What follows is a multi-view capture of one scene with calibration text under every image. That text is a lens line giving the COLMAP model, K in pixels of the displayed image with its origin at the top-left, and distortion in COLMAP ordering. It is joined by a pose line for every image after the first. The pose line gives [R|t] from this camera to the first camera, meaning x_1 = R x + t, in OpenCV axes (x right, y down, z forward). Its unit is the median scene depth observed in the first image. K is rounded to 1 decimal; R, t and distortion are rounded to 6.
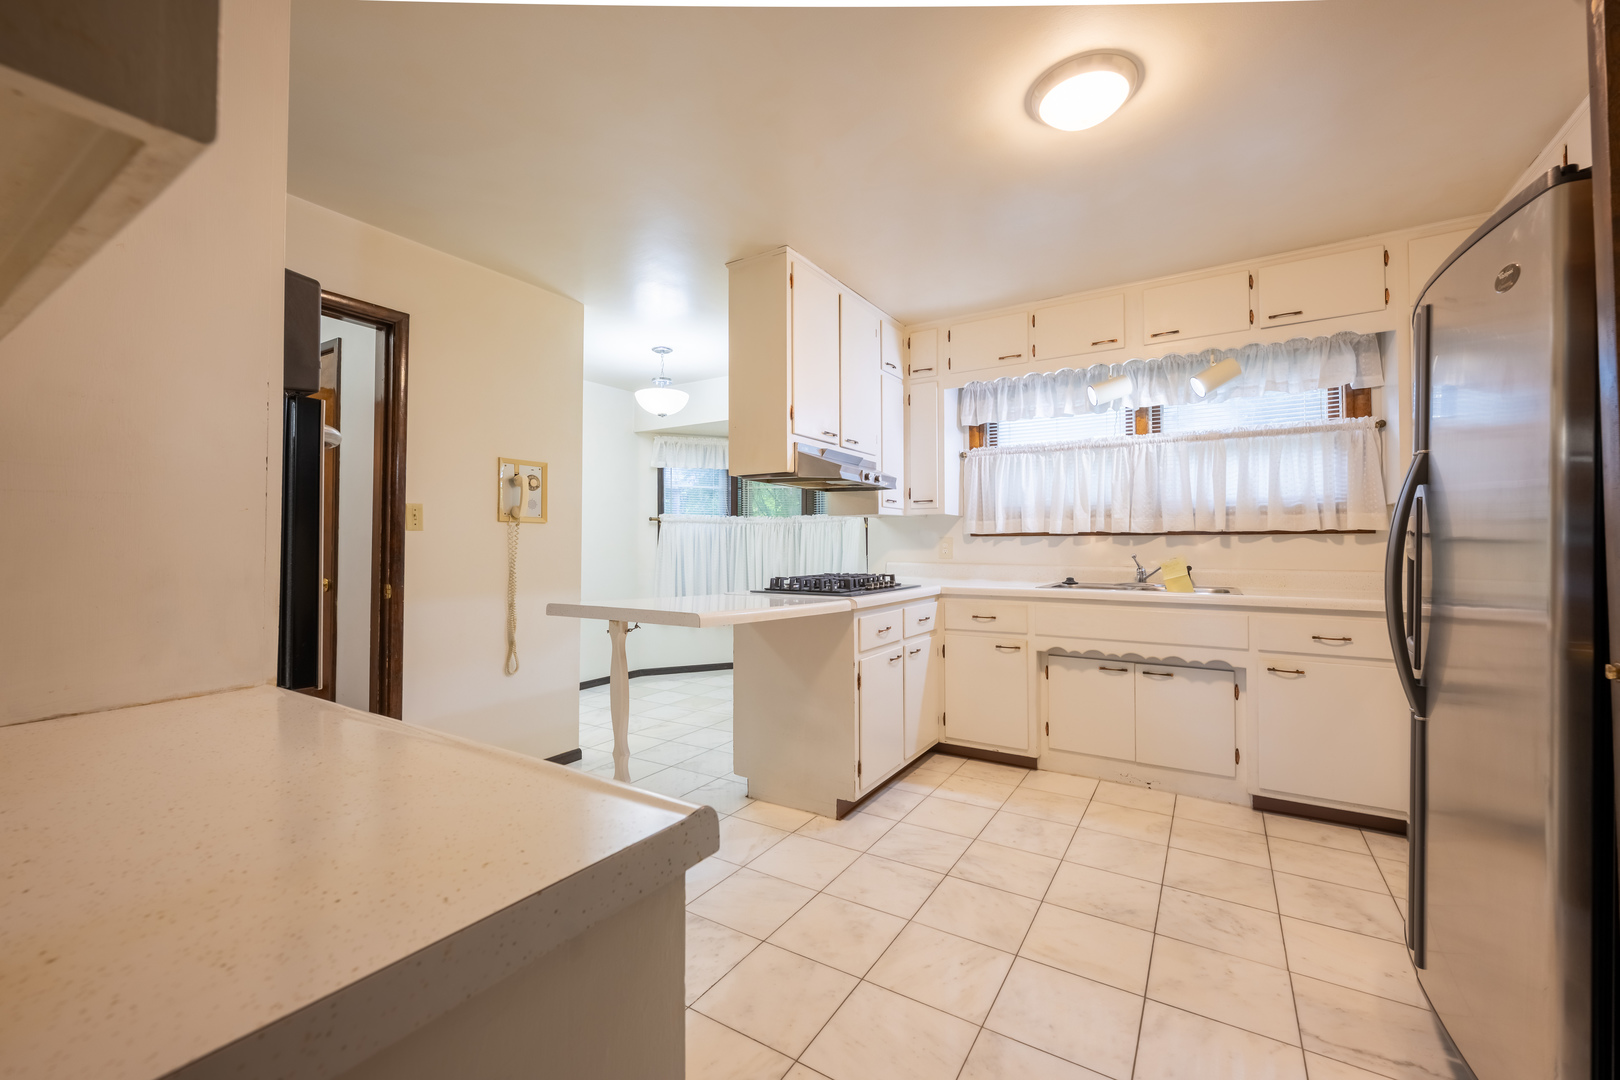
lens RADIAL K [[648.0, 0, 810.3], [0, 648.0, 531.4], [0, 0, 1]] dist [-0.002514, 0.000541]
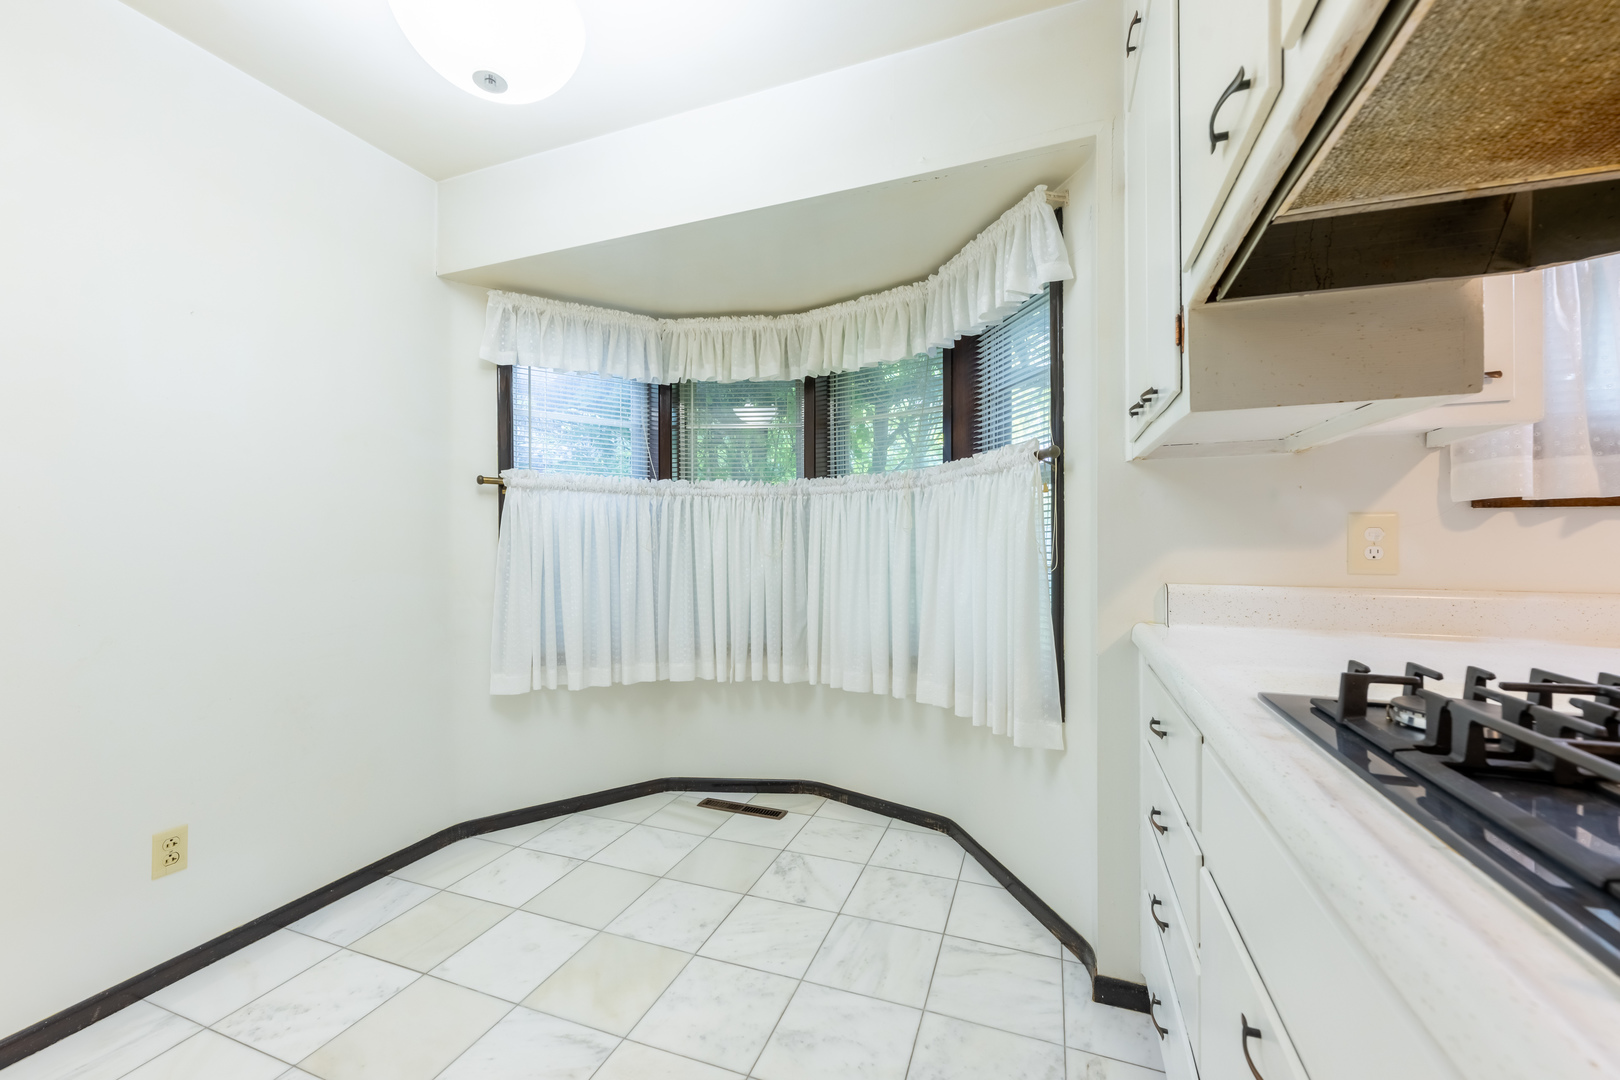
lens RADIAL K [[648.0, 0, 776.7], [0, 648.0, 534.0], [0, 0, 1]] dist [-0.002514, 0.000541]
pose [[0.988462, -0.003875, 0.151417, -0.171571], [0.002090, 0.999926, 0.011951, 0.017724], [-0.151452, -0.011497, 0.988398, 0.798055]]
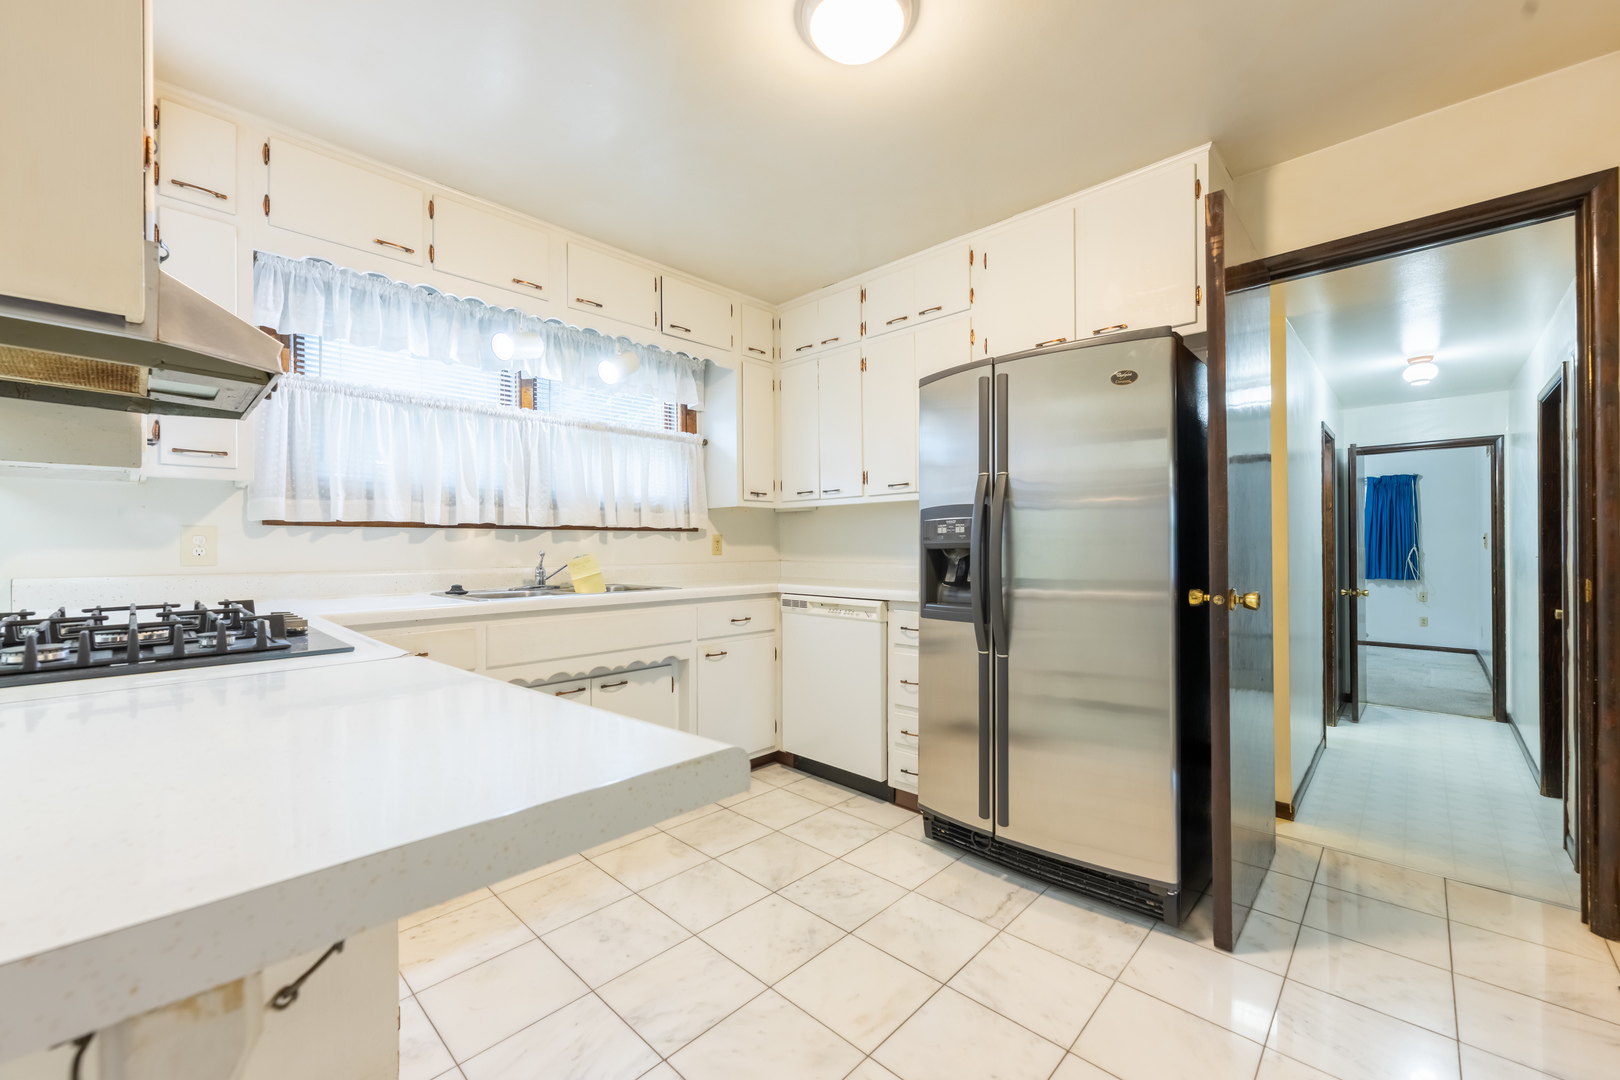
lens RADIAL K [[648.0, 0, 820.1], [0, 648.0, 542.5], [0, 0, 1]] dist [-0.002514, 0.000541]
pose [[0.202295, 0.000851, 0.979324, -0.228649], [-0.016440, 0.999862, 0.002527, 0.014557], [-0.979187, -0.016611, 0.202281, 0.447583]]
